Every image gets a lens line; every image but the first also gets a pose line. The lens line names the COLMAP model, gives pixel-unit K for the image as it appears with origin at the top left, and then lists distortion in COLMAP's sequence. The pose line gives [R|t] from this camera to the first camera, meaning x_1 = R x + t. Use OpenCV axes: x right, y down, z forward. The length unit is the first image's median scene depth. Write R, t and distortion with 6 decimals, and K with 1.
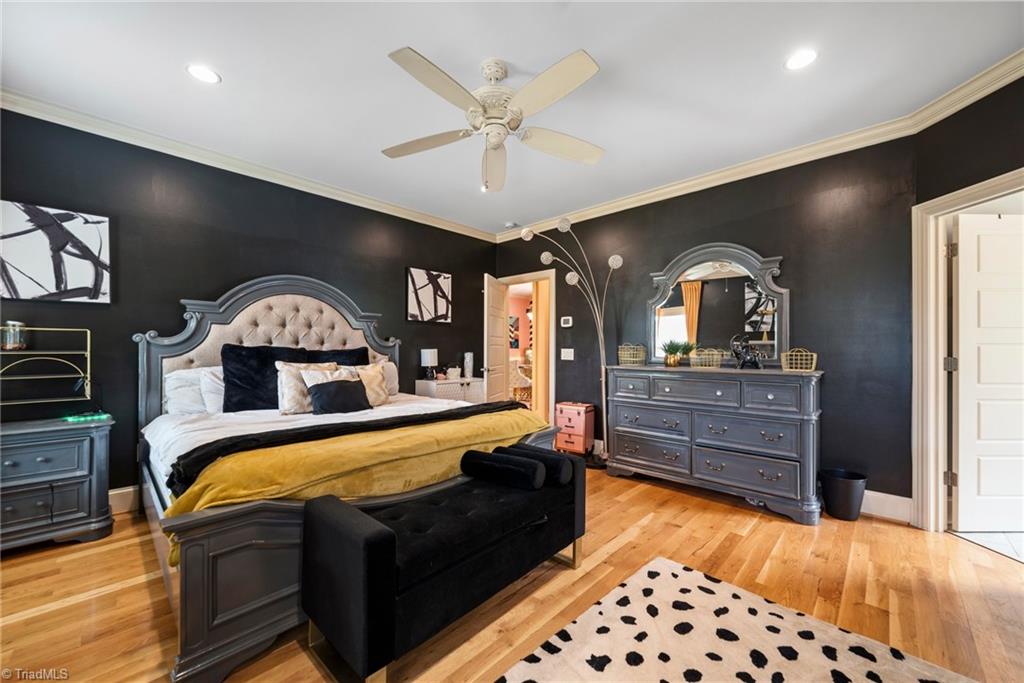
lens RADIAL K [[390.8, 0, 518.7], [0, 390.8, 348.6], [0, 0, 1]] dist [0.001496, -0.000075]
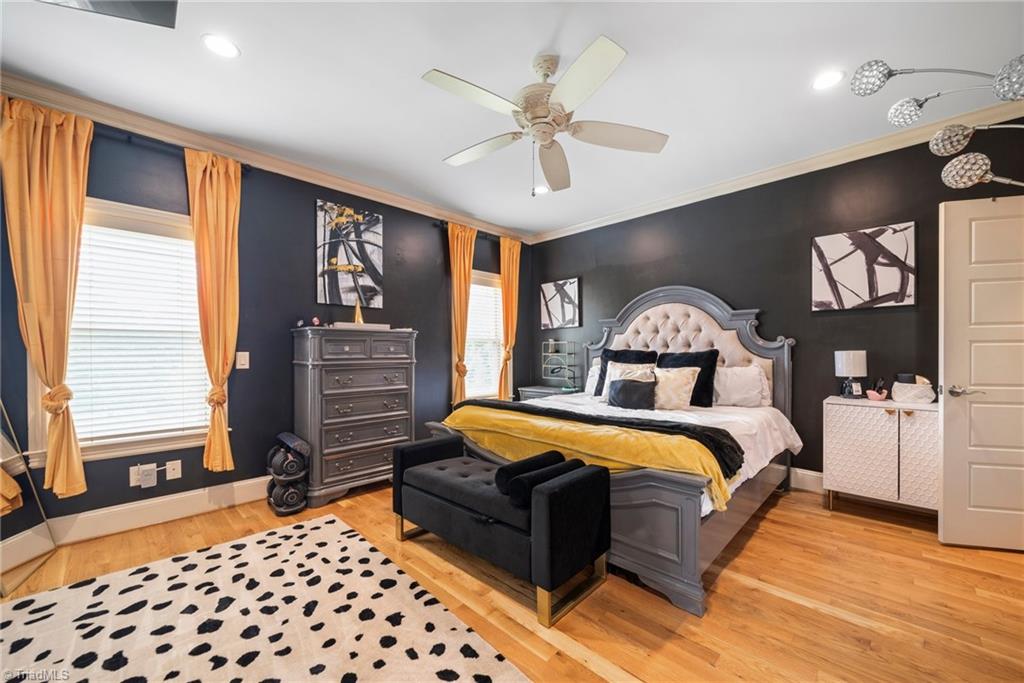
lens RADIAL K [[411.0, 0, 536.9], [0, 411.0, 357.2], [0, 0, 1]] dist [-0.000967, -0.000066]
pose [[-0.012362, 0.012585, -0.999844, 0.668412], [0.007313, 0.999895, 0.012495, -0.000058], [0.999897, -0.007157, -0.012453, 0.677706]]
